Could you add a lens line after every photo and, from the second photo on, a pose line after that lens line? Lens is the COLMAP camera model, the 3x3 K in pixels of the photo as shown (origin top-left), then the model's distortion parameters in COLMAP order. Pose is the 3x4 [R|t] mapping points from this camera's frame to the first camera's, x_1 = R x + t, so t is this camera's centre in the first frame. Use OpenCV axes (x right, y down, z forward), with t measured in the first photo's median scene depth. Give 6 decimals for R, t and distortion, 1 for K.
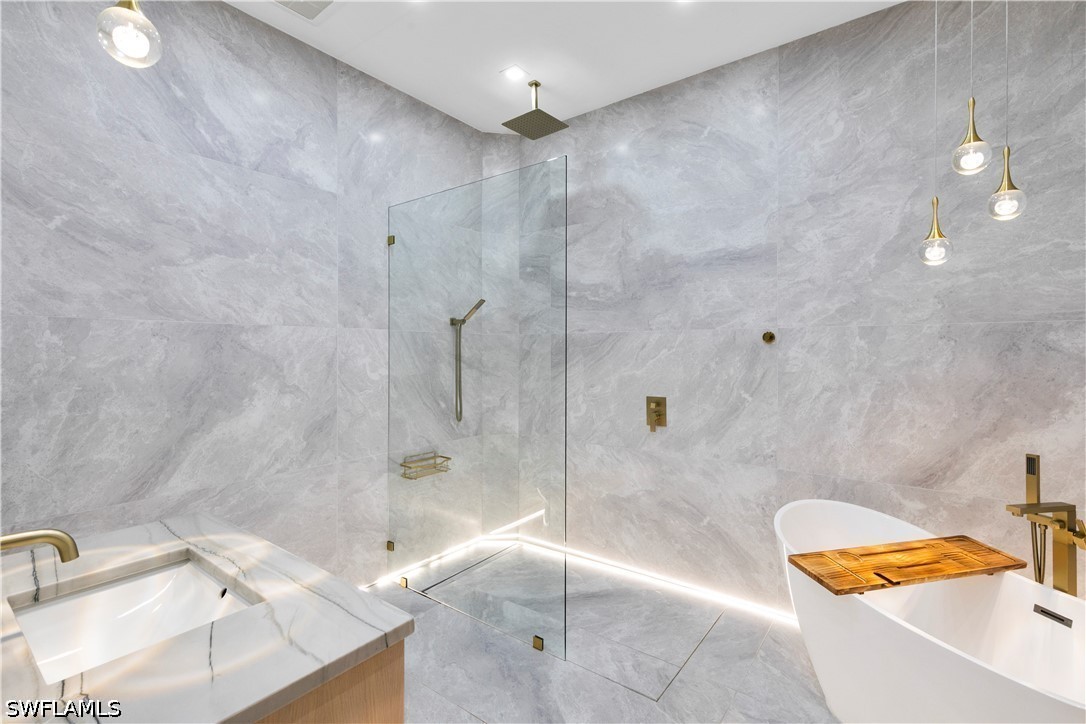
lens RADIAL K [[489.9, 0, 541.7], [0, 489.9, 349.7], [0, 0, 1]] dist [0.004663, -0.000023]
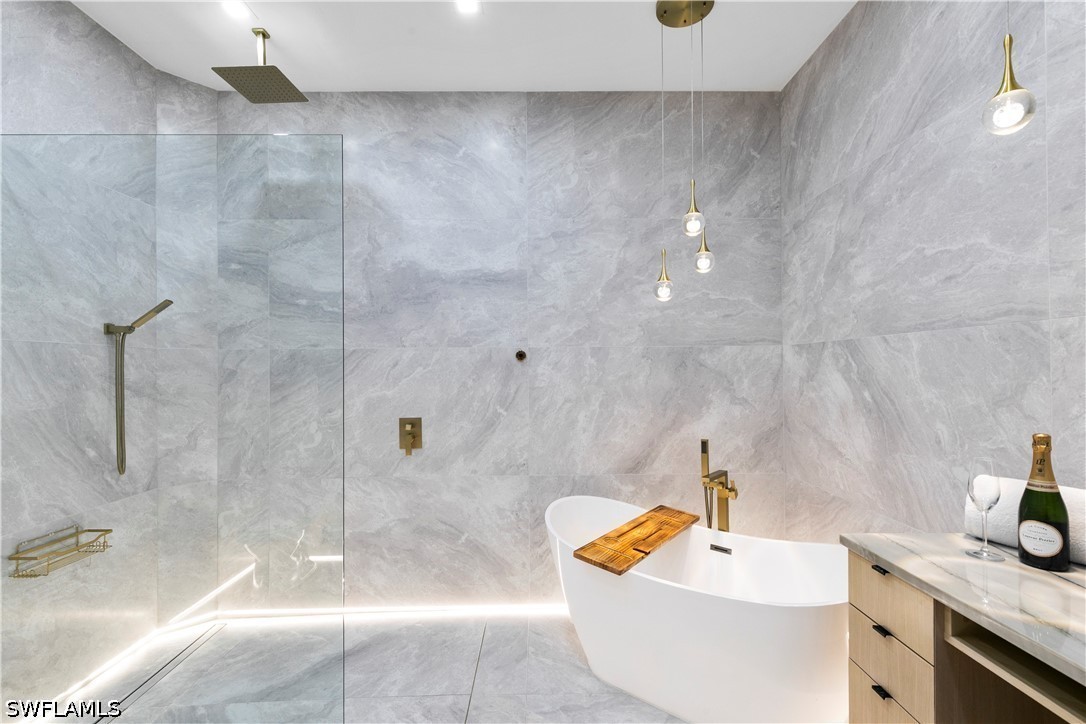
lens RADIAL K [[487.5, 0, 545.7], [0, 487.5, 362.9], [0, 0, 1]] dist [0.006782, -0.000521]
pose [[0.788031, -0.001206, 0.615634, -0.162519], [0.007190, 0.999948, -0.007245, -0.000781], [-0.615593, 0.010136, 0.787999, 0.116016]]
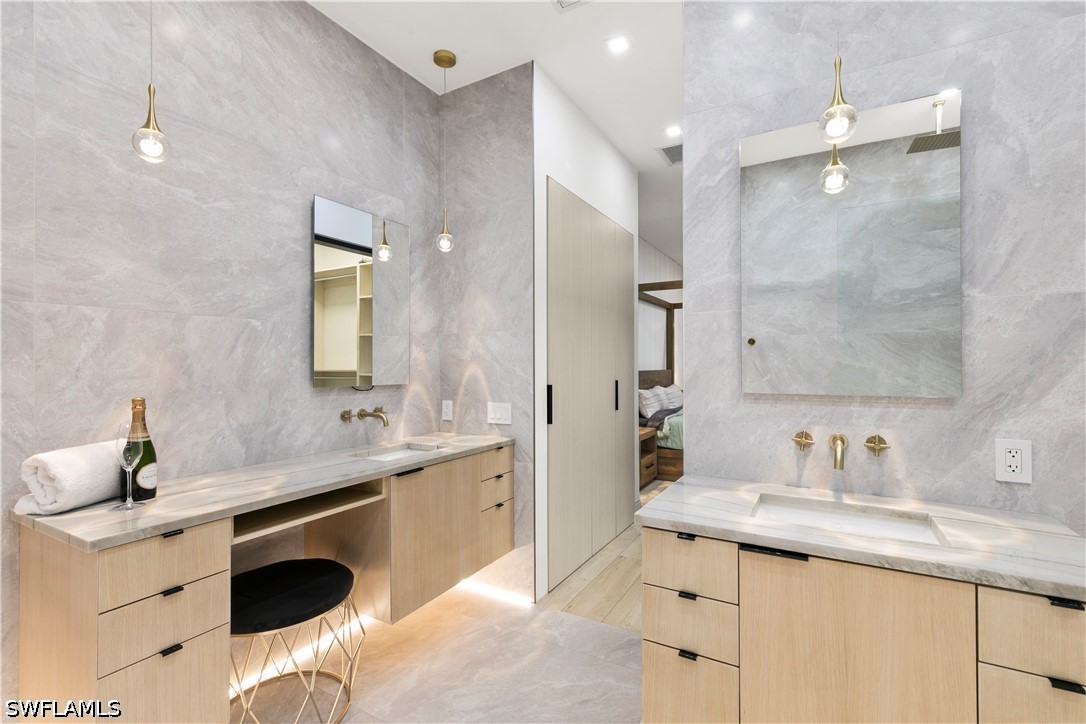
lens RADIAL K [[487.5, 0, 545.7], [0, 487.5, 362.9], [0, 0, 1]] dist [0.006782, -0.000521]
pose [[-0.990882, -0.000603, -0.134731, 0.073660], [0.000590, 0.999961, -0.008816, 0.028513], [0.134731, -0.008815, -0.990843, 0.839836]]
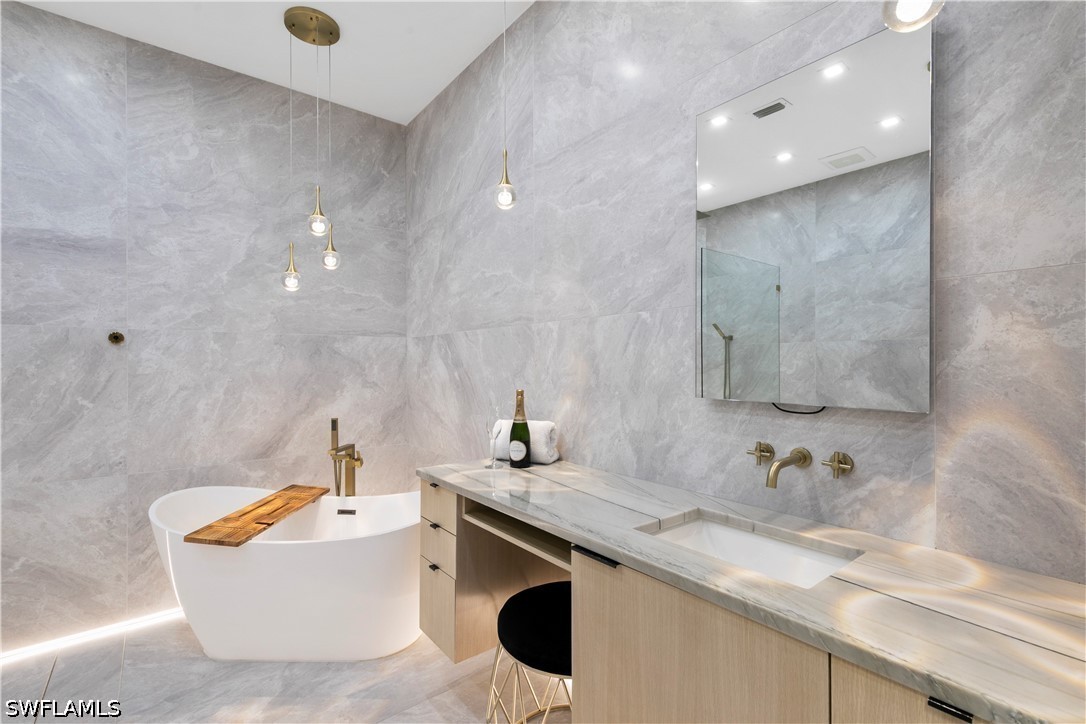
lens RADIAL K [[487.5, 0, 545.7], [0, 487.5, 362.9], [0, 0, 1]] dist [0.006782, -0.000521]
pose [[0.243741, -0.002196, 0.969838, -0.256146], [0.000182, 0.999998, 0.002219, 0.021124], [-0.969840, -0.000364, 0.243741, -0.034263]]
